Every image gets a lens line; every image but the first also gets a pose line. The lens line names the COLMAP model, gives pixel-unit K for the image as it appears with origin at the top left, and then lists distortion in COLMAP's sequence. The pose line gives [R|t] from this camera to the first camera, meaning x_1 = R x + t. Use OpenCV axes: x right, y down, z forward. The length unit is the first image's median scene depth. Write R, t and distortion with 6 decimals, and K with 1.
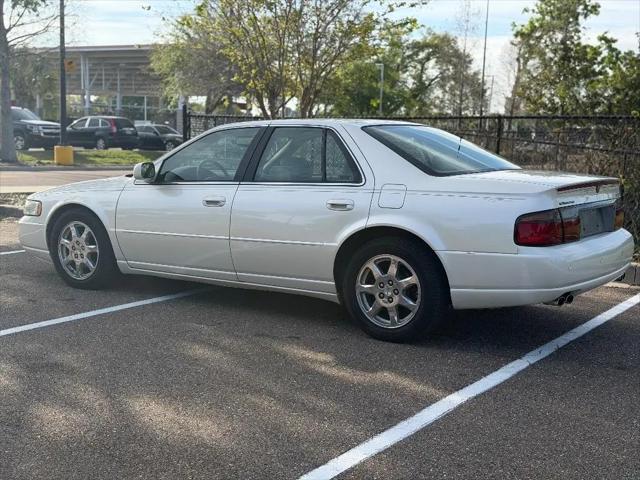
lens RADIAL K [[889.9, 0, 322.0], [0, 889.9, 251.7], [0, 0, 1]] dist [0.139312, -0.046386]
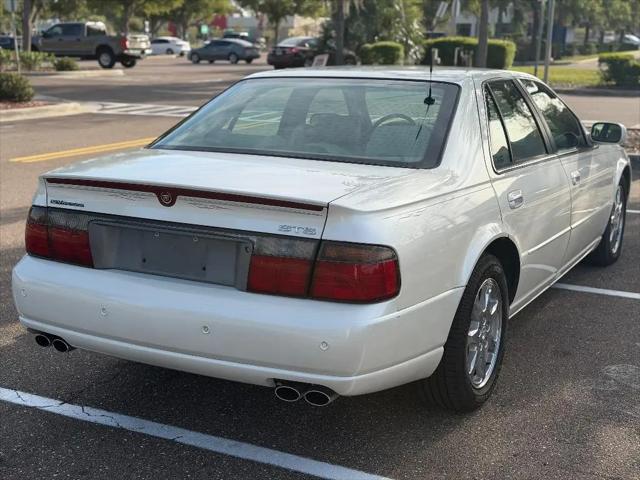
lens RADIAL K [[889.9, 0, 322.0], [0, 889.9, 251.7], [0, 0, 1]] dist [0.139312, -0.046386]
pose [[0.092758, 0.207938, -0.973734, 0.872473], [-0.129635, 0.972148, 0.195250, -0.160802], [0.987214, 0.108119, 0.117130, 1.034829]]
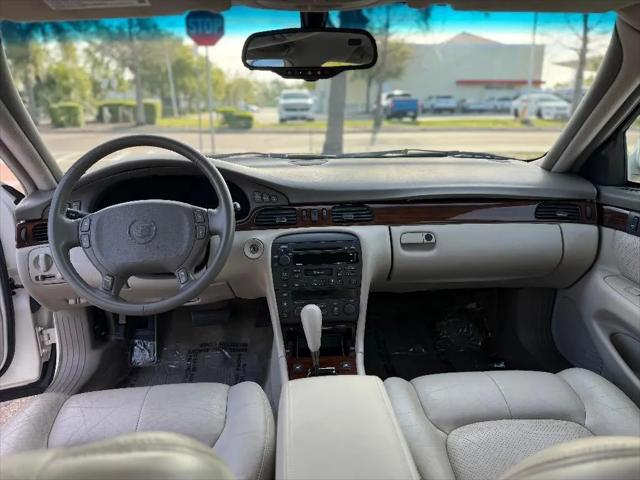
lens RADIAL K [[453.0, 0, 310.0], [0, 453.0, 239.5], [0, 0, 1]] dist [-0.004563, -0.004912]
pose [[0.591514, 0.195278, -0.782290, -0.001150], [-0.075459, 0.979377, 0.187419, -0.124935], [0.802756, -0.051830, 0.594051, 1.190781]]
